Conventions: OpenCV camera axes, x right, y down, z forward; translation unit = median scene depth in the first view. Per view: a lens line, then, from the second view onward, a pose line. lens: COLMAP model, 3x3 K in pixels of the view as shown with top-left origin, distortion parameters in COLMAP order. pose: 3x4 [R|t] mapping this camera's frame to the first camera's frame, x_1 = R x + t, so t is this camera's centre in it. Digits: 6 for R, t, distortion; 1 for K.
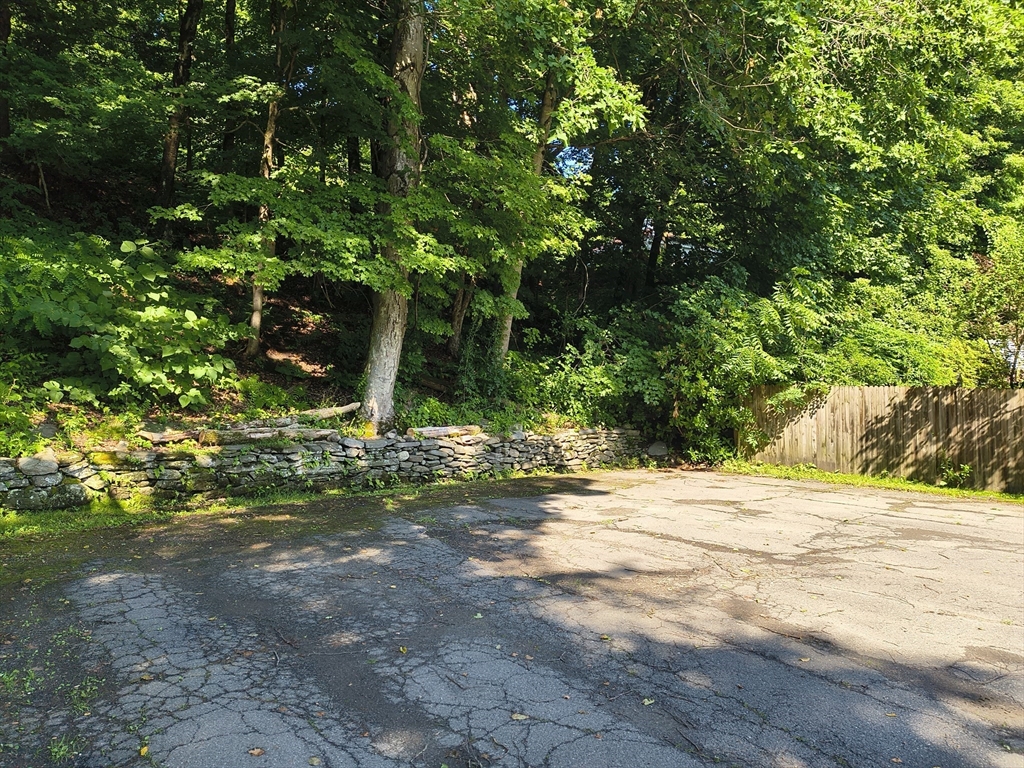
lens RADIAL K [[728.7, 0, 511.0], [0, 728.7, 388.4], [0, 0, 1]] dist [0.047180, -0.043048]
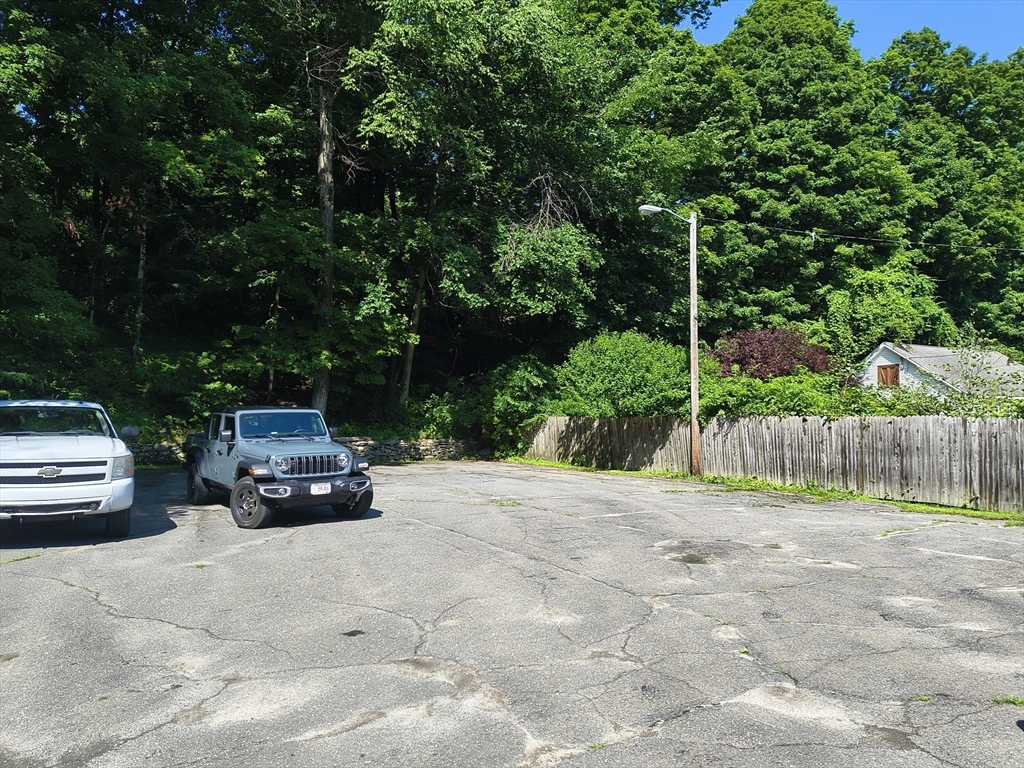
lens RADIAL K [[739.0, 0, 512.0], [0, 739.0, 384.0], [0, 0, 1]] dist [0.166980, -0.181343]
pose [[0.986134, -0.011272, -0.165569, 0.710497], [0.002083, 0.998453, -0.055571, 0.021718], [0.165940, 0.054456, 0.984631, -1.000591]]
